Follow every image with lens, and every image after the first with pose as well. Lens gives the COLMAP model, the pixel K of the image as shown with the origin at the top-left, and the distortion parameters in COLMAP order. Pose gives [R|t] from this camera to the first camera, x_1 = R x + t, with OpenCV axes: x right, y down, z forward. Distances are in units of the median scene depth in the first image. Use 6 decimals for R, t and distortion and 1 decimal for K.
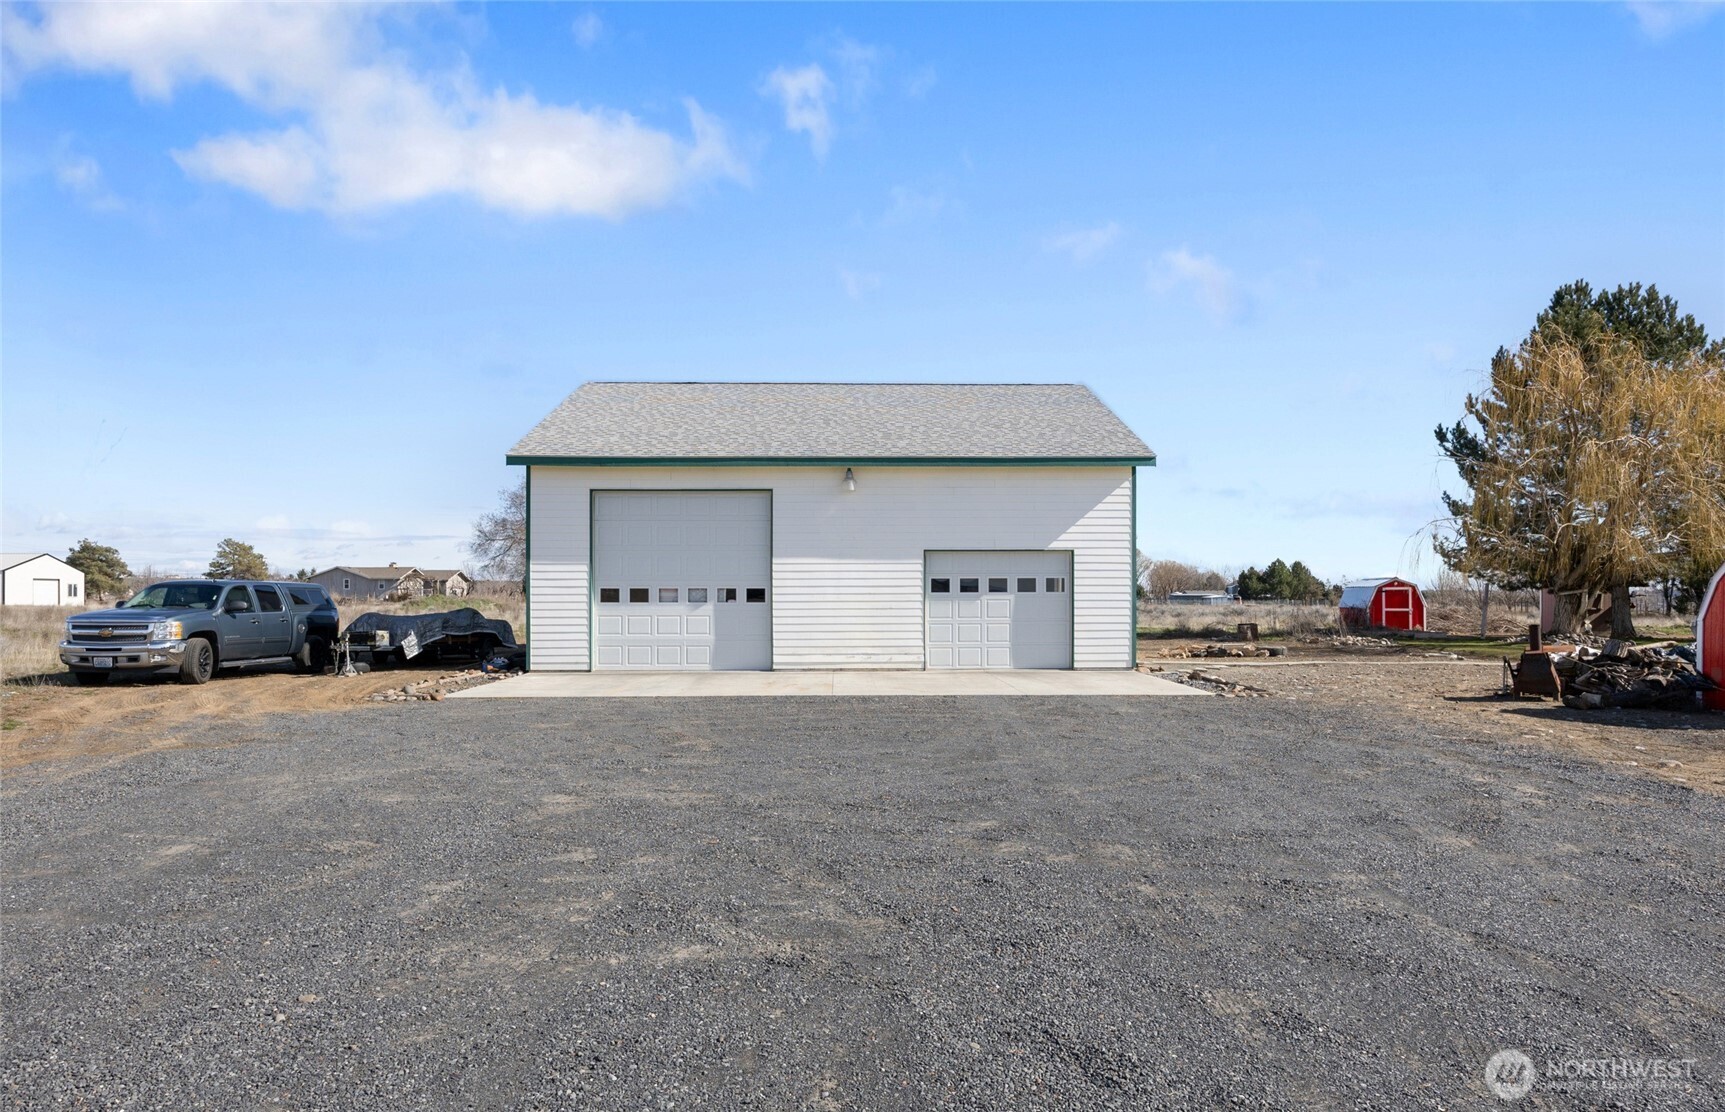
lens RADIAL K [[1083.8, 0, 860.8], [0, 1083.8, 613.2], [0, 0, 1]] dist [-0.004160, -0.003024]
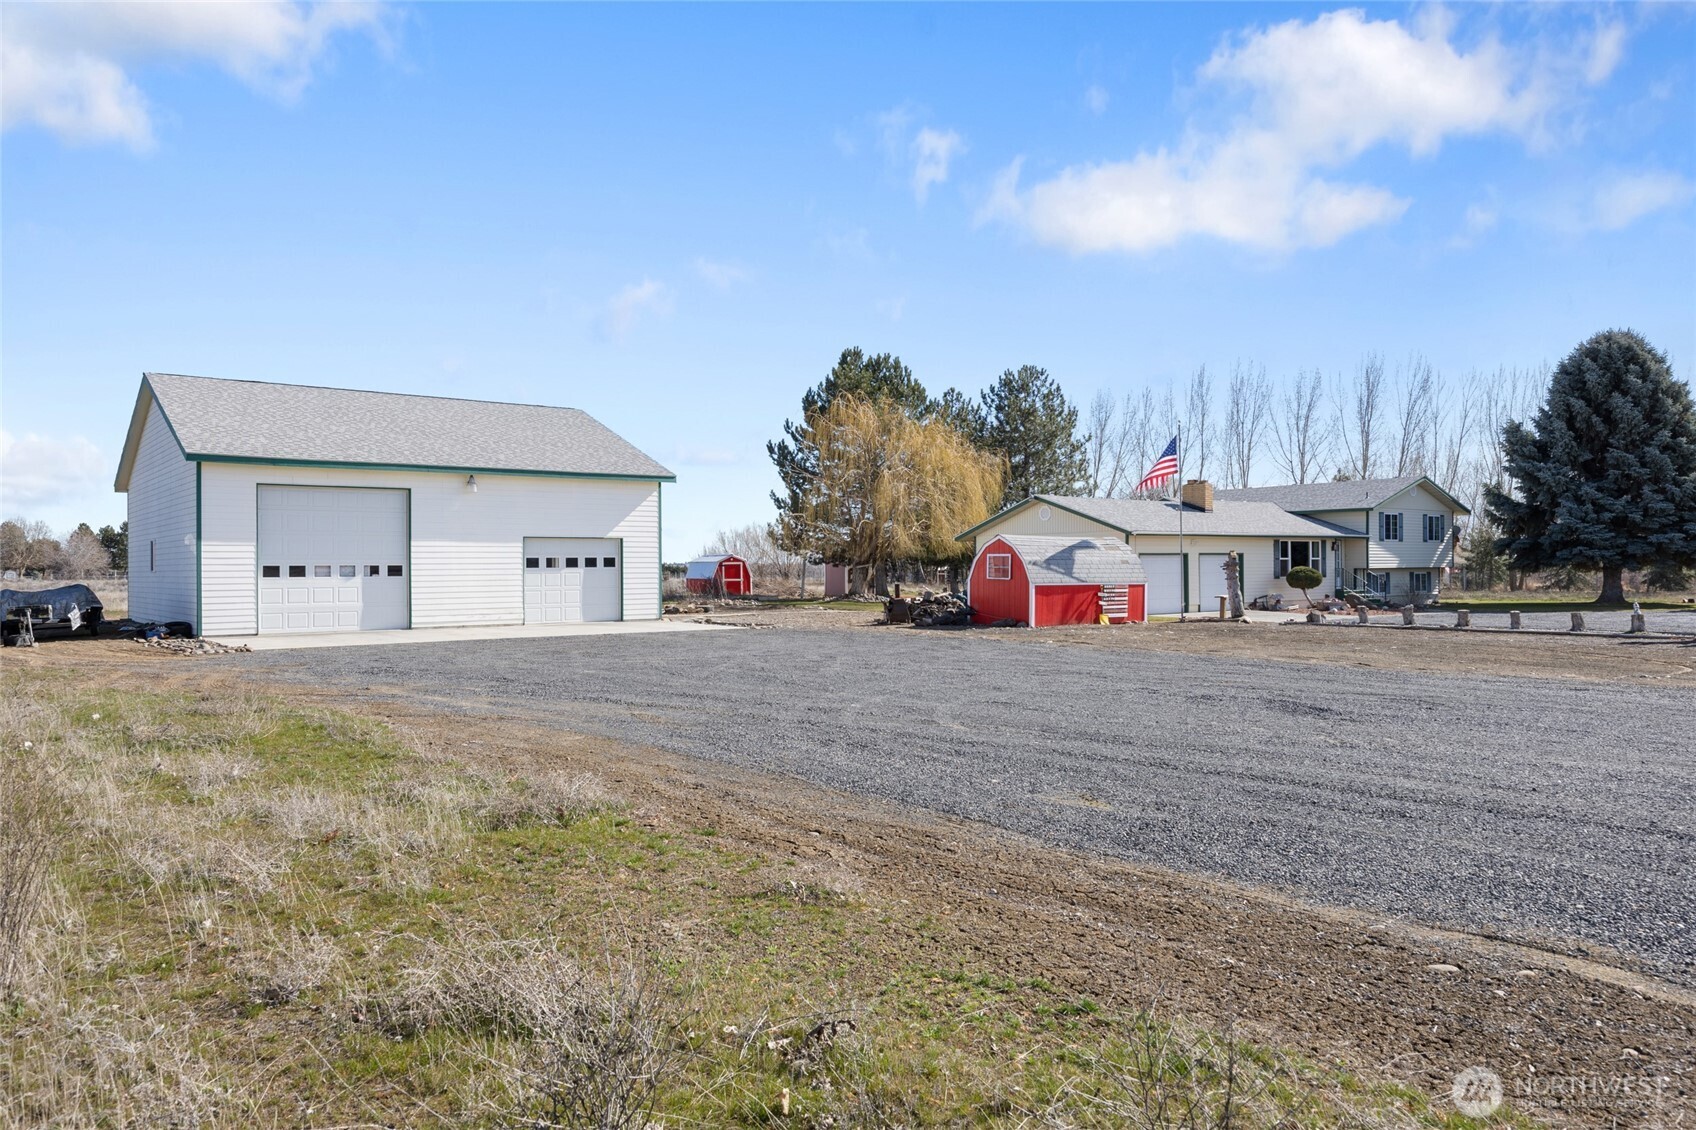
lens RADIAL K [[1220.0, 0, 849.8], [0, 1220.0, 560.0], [0, 0, 1]] dist [0.000327, -0.000625]
pose [[0.799288, -0.000490, 0.600948, -0.533245], [0.015314, 0.999692, -0.019553, 0.007300], [-0.600753, 0.024831, 0.799049, -0.474993]]
